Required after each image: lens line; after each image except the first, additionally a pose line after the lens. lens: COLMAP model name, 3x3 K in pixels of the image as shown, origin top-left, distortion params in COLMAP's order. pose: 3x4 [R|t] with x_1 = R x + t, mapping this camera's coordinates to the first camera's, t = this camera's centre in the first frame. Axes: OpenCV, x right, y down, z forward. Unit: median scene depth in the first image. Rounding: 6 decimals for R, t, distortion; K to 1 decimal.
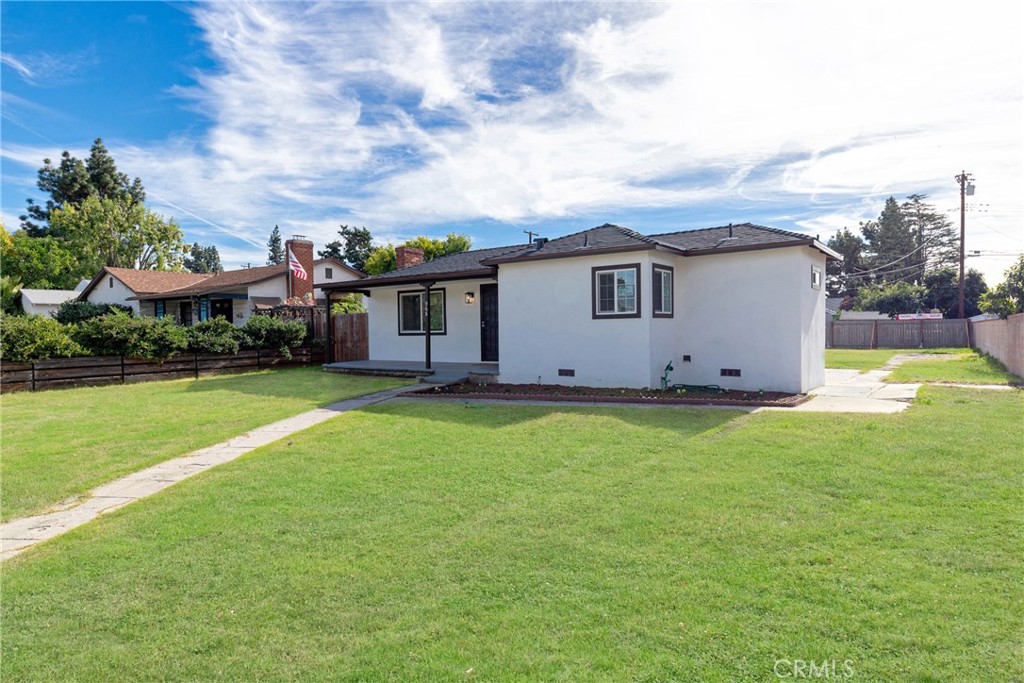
lens RADIAL K [[608.7, 0, 514.1], [0, 608.7, 358.3], [0, 0, 1]] dist [-0.000297, -0.000054]
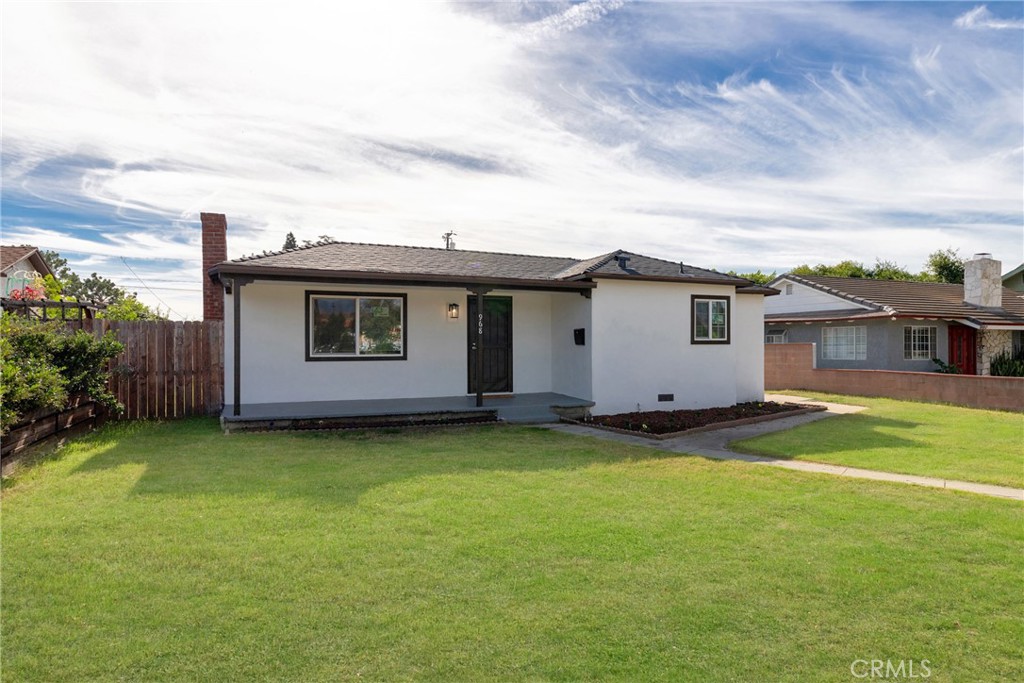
lens RADIAL K [[608.7, 0, 514.1], [0, 608.7, 358.3], [0, 0, 1]] dist [-0.000297, -0.000054]
pose [[0.495392, -0.002792, 0.868665, -0.627970], [0.034696, 0.999260, -0.016575, -0.022810], [-0.867976, 0.038350, 0.495123, 0.507359]]
